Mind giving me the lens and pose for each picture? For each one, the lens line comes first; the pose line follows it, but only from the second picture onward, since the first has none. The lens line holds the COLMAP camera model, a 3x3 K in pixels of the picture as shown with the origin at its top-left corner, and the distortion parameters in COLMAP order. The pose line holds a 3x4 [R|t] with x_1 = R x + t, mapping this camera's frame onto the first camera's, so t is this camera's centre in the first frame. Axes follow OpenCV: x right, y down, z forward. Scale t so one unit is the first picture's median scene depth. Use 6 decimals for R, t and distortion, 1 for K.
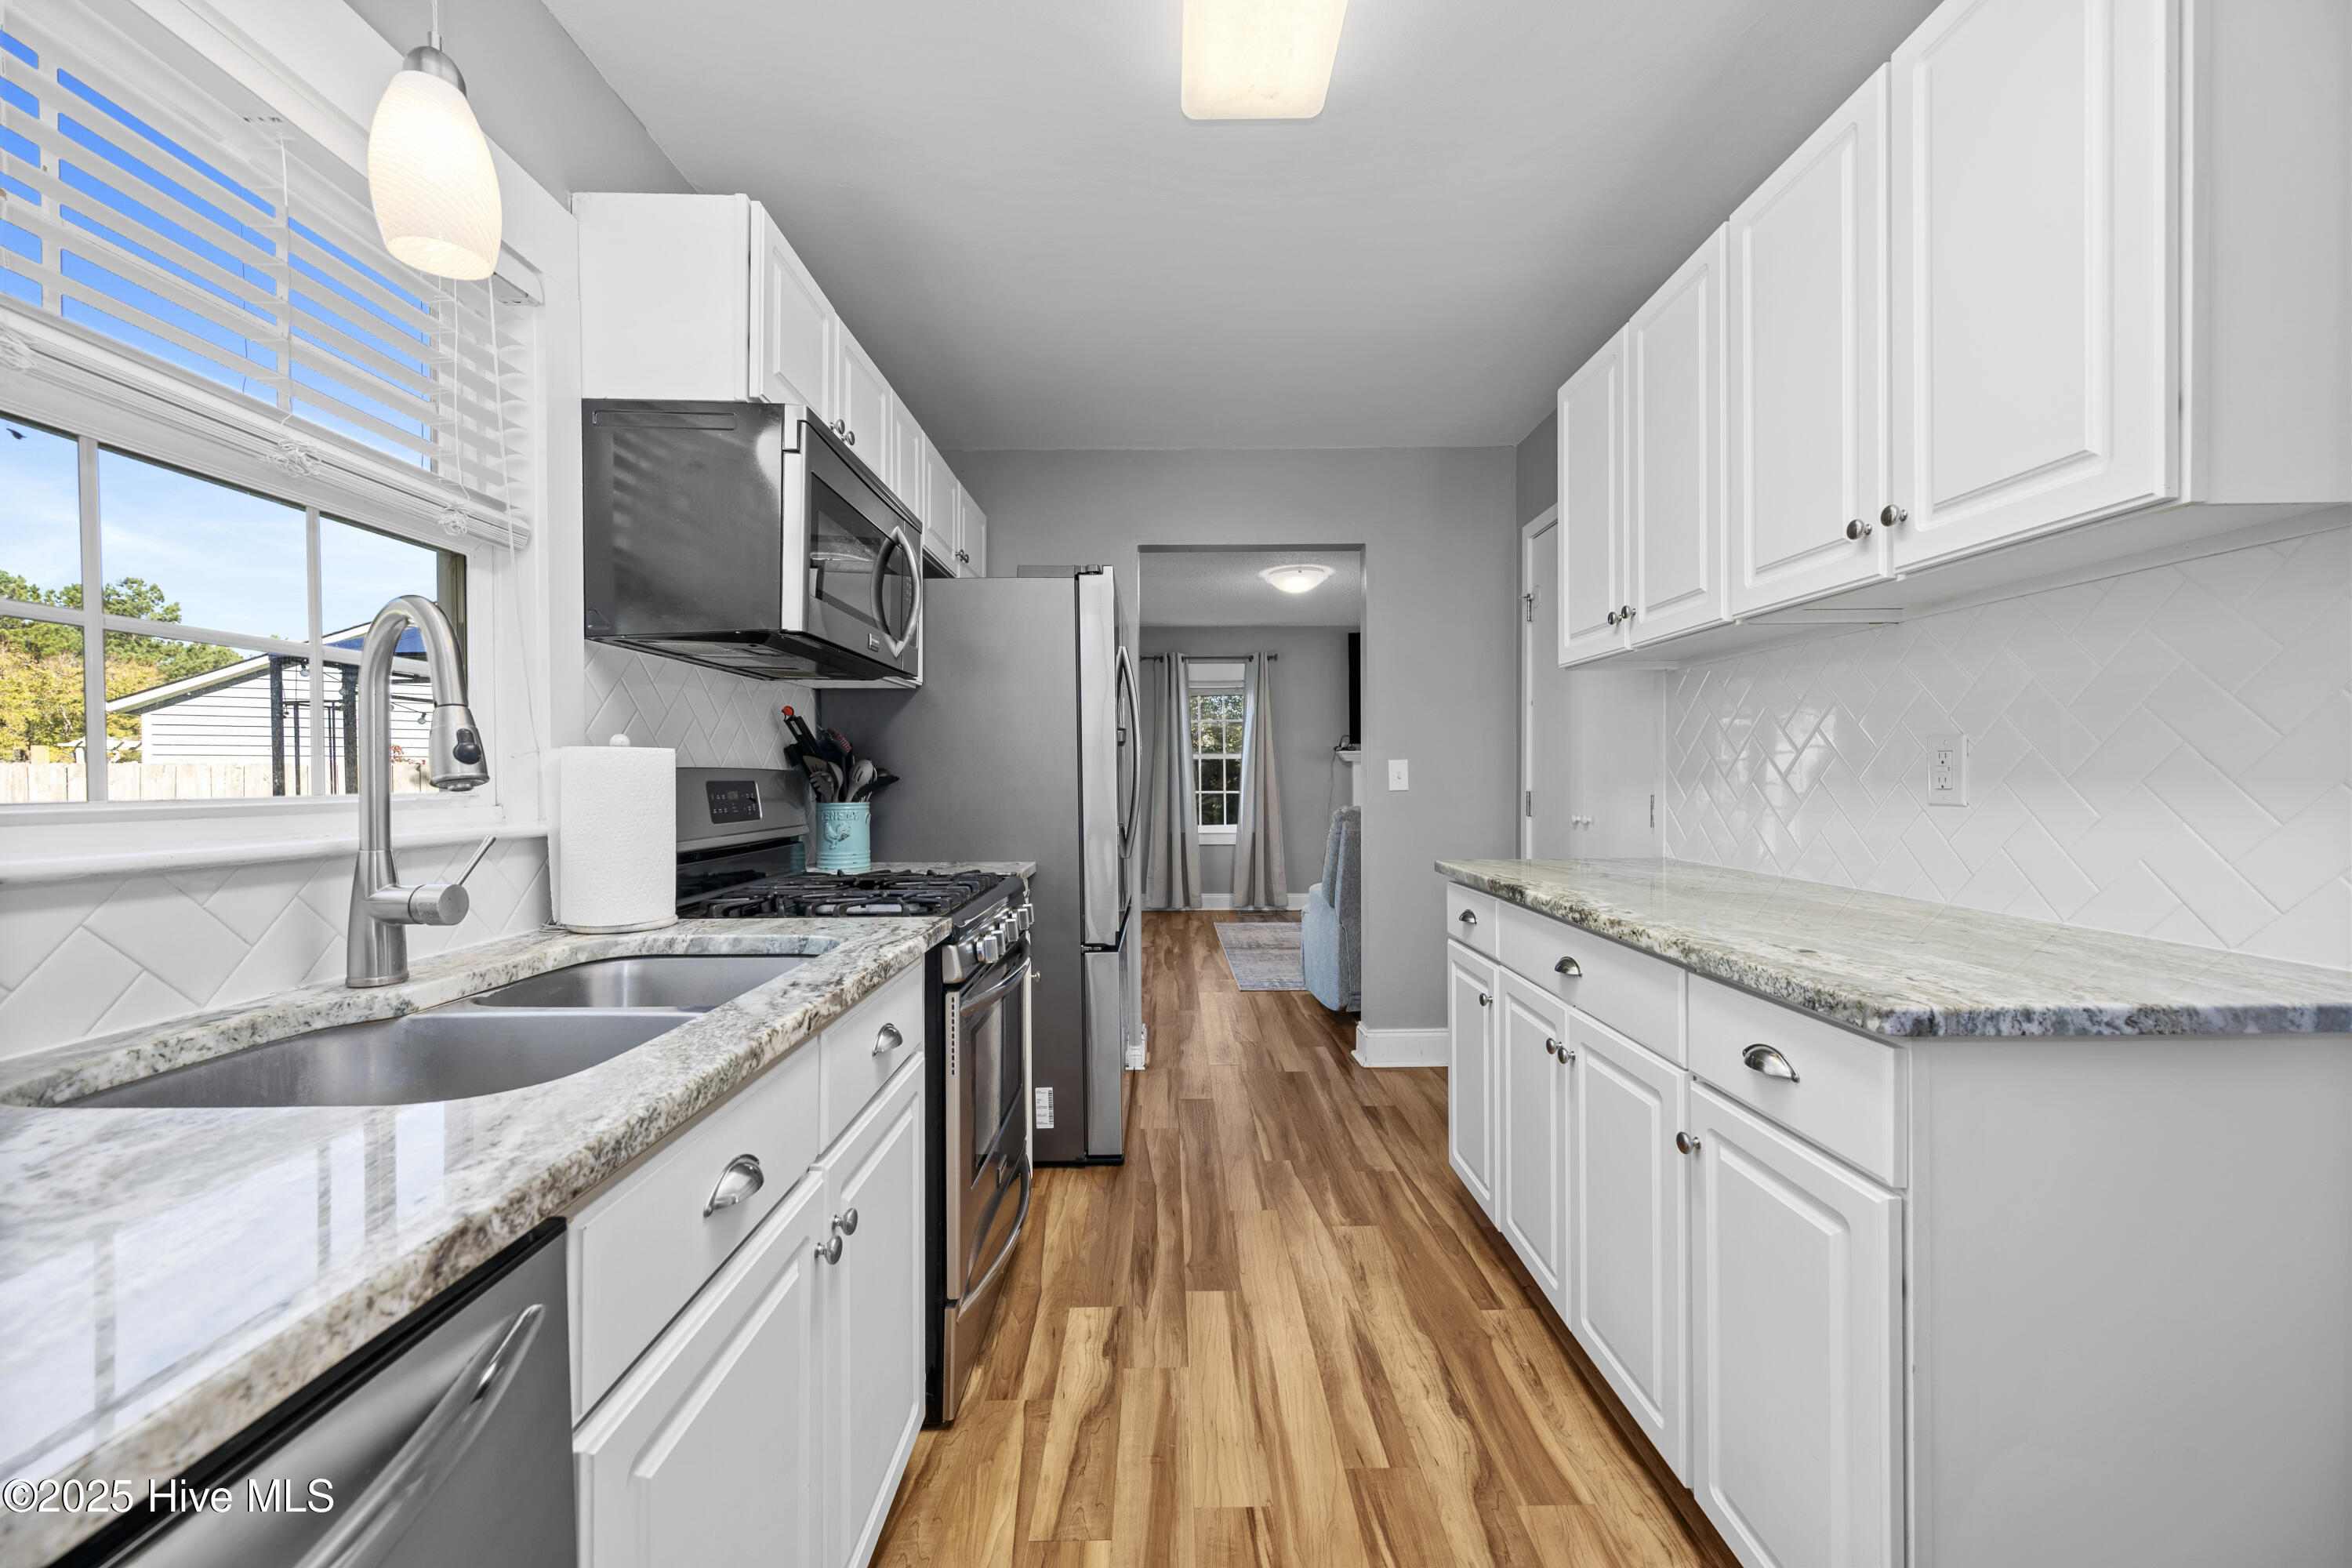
lens RADIAL K [[915.8, 0, 1175.4], [0, 915.8, 786.4], [0, 0, 1]] dist [-0.002918, 0.000282]
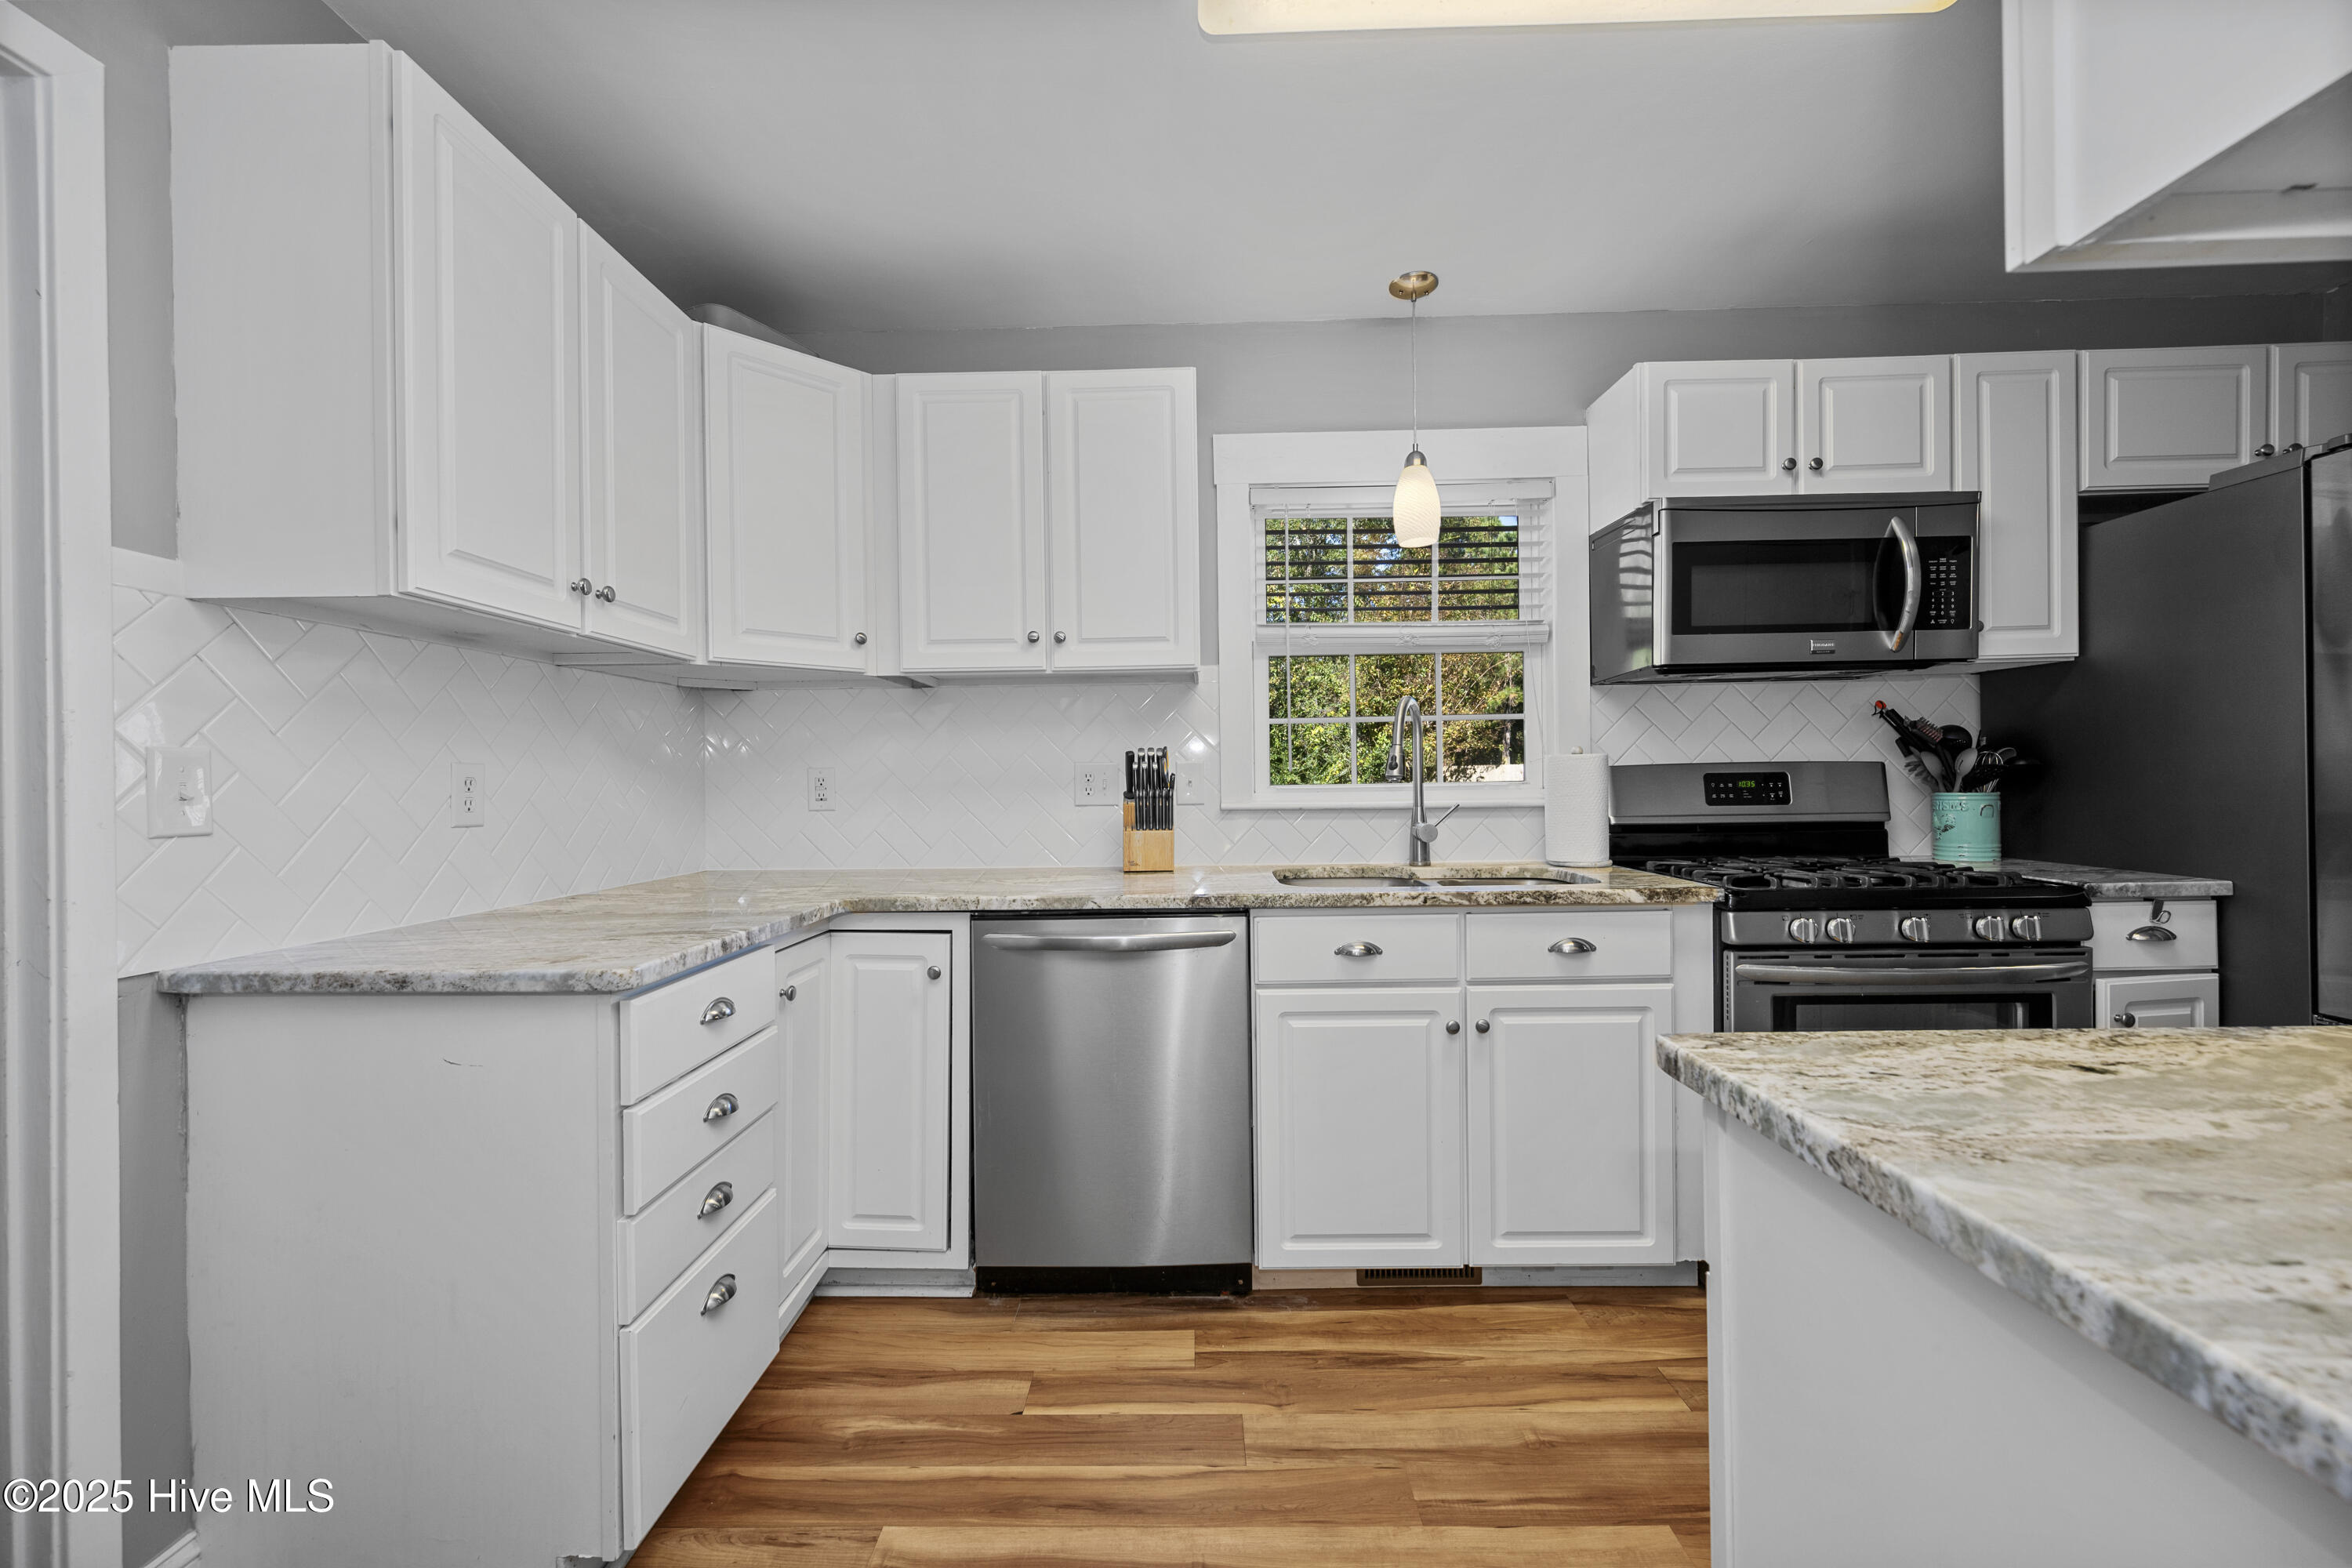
lens RADIAL K [[915.8, 0, 1174.5], [0, 915.8, 785.2], [0, 0, 1]] dist [-0.002918, 0.000282]
pose [[-0.026833, 0.014218, -0.999539, 0.962872], [0.006016, 0.999883, 0.014062, -0.013692], [0.999622, -0.005636, -0.026915, 0.306419]]
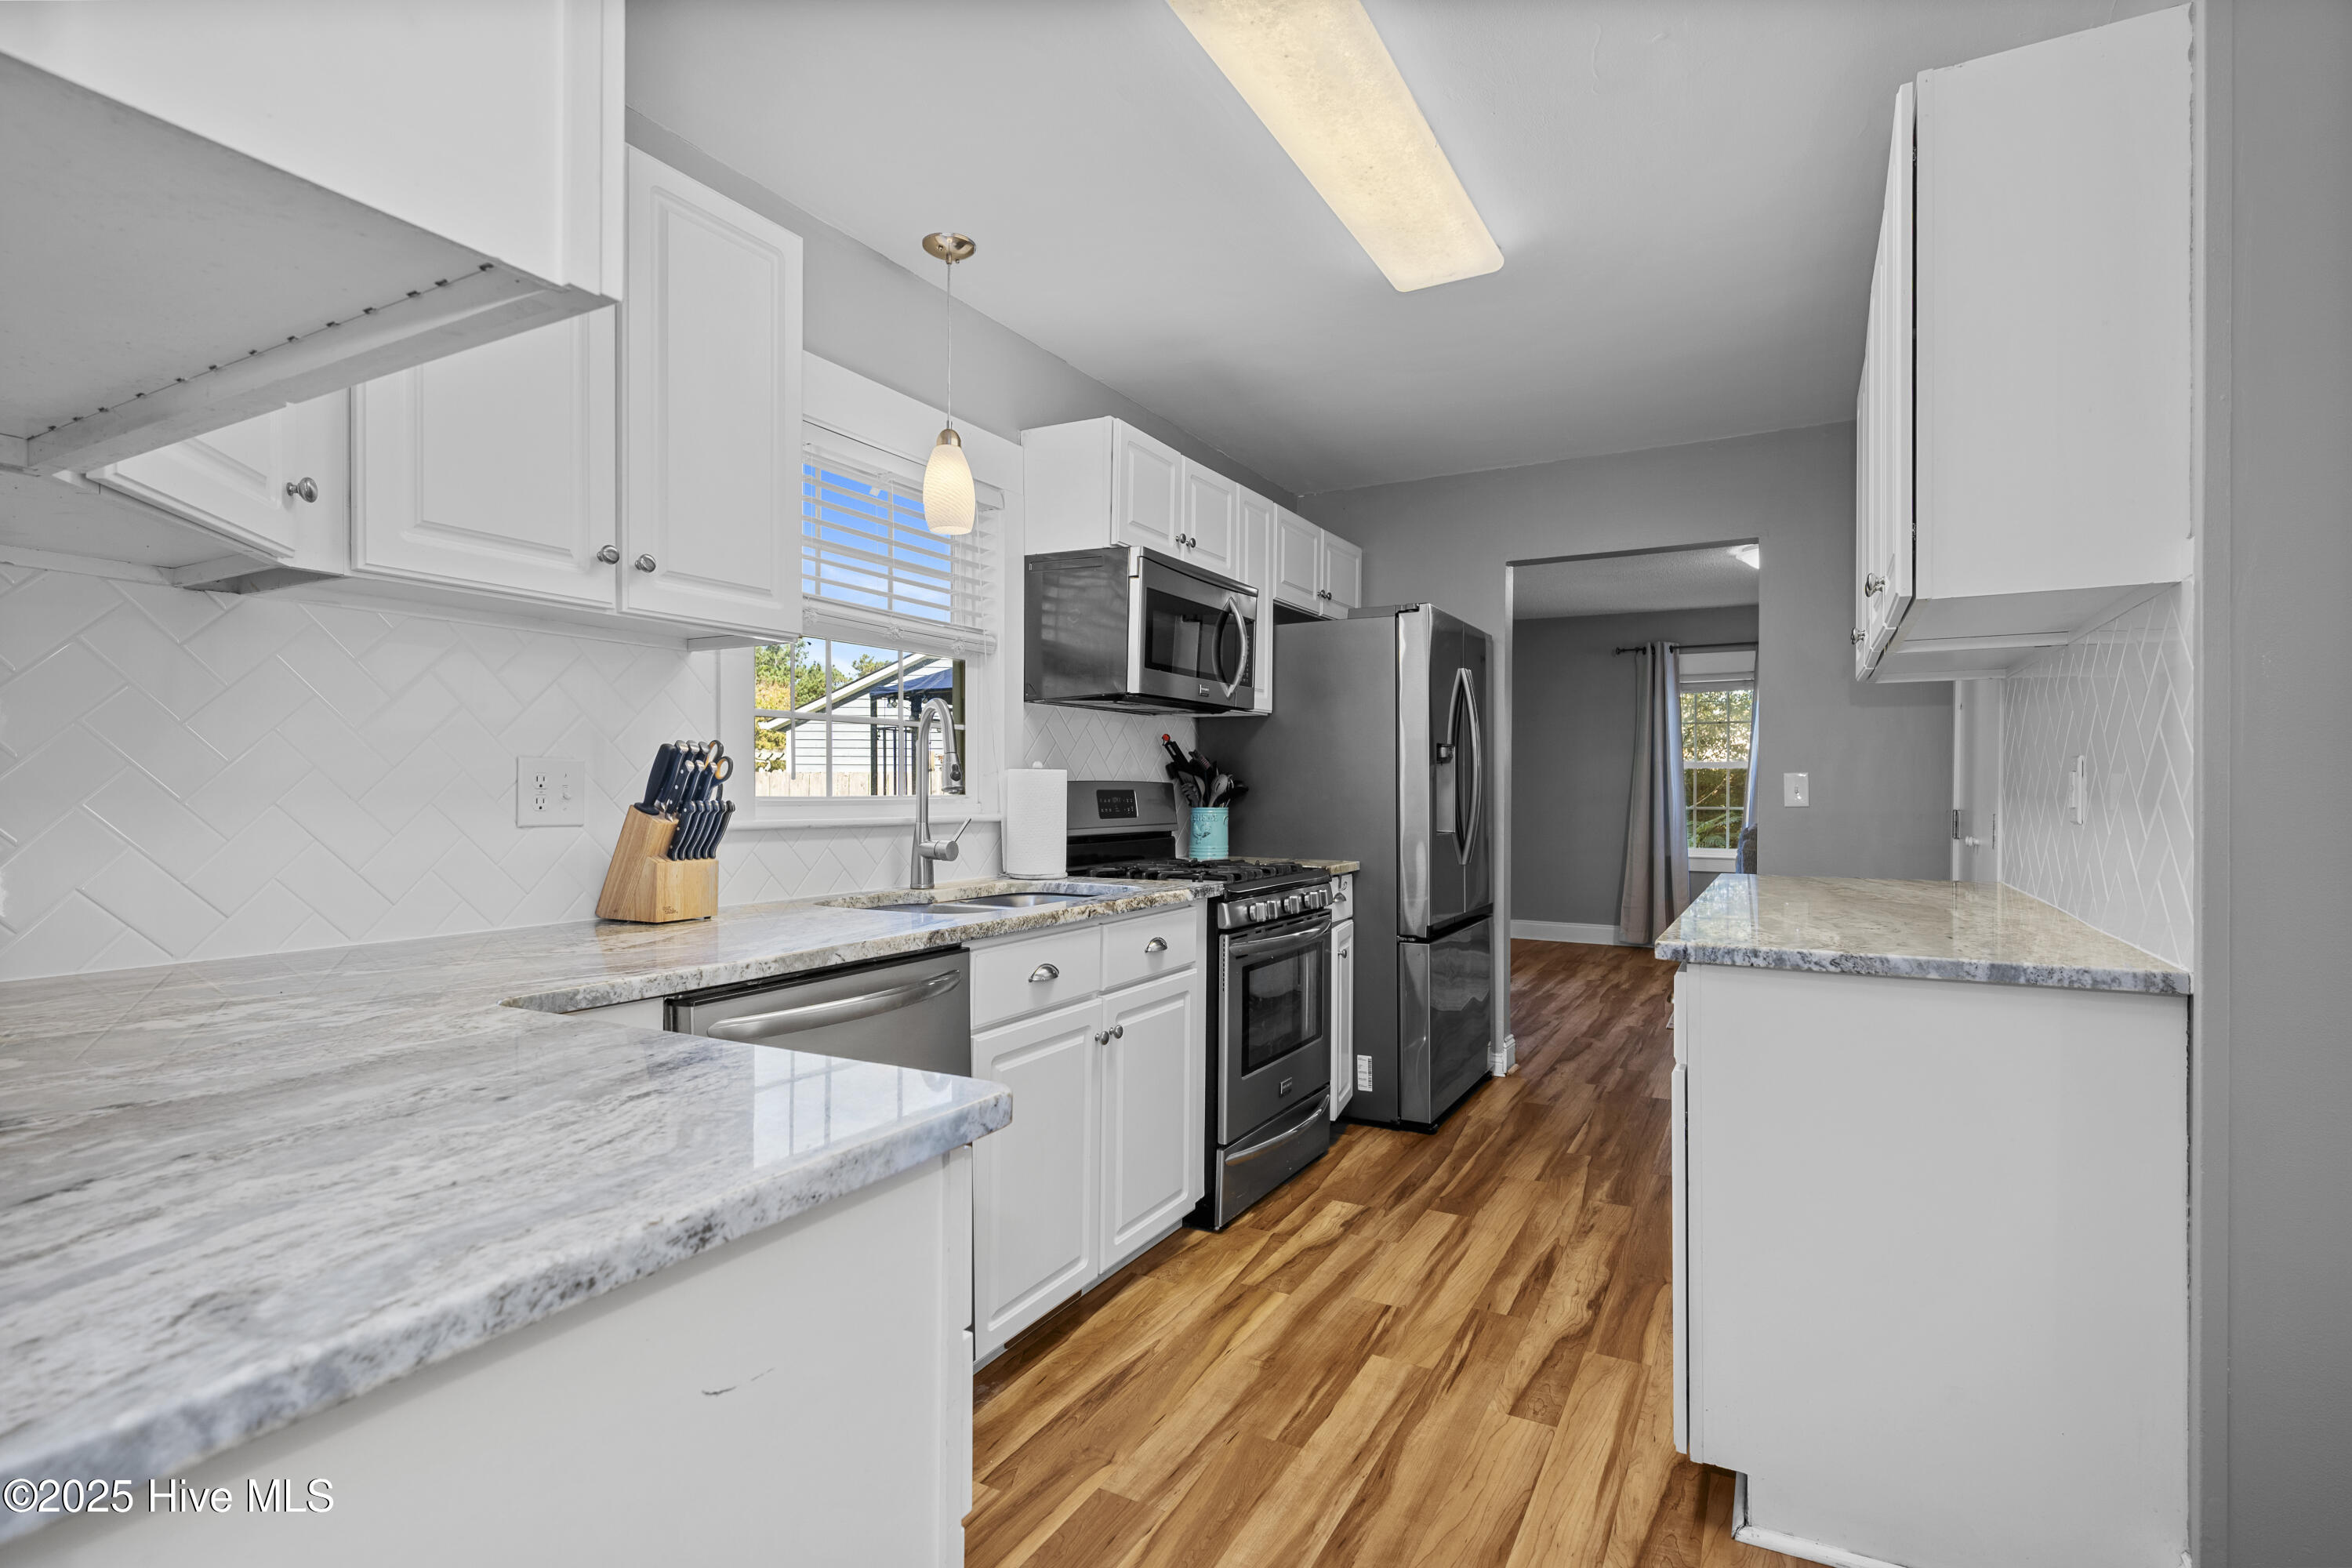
lens RADIAL K [[1128.9, 0, 1170.6], [0, 1128.9, 796.1], [0, 0, 1]] dist [-0.002323, -0.000867]
pose [[0.871759, 0.011499, -0.489800, 0.562684], [-0.012543, 0.999921, 0.001151, 0.000668], [0.489774, 0.005140, 0.871834, -0.618624]]
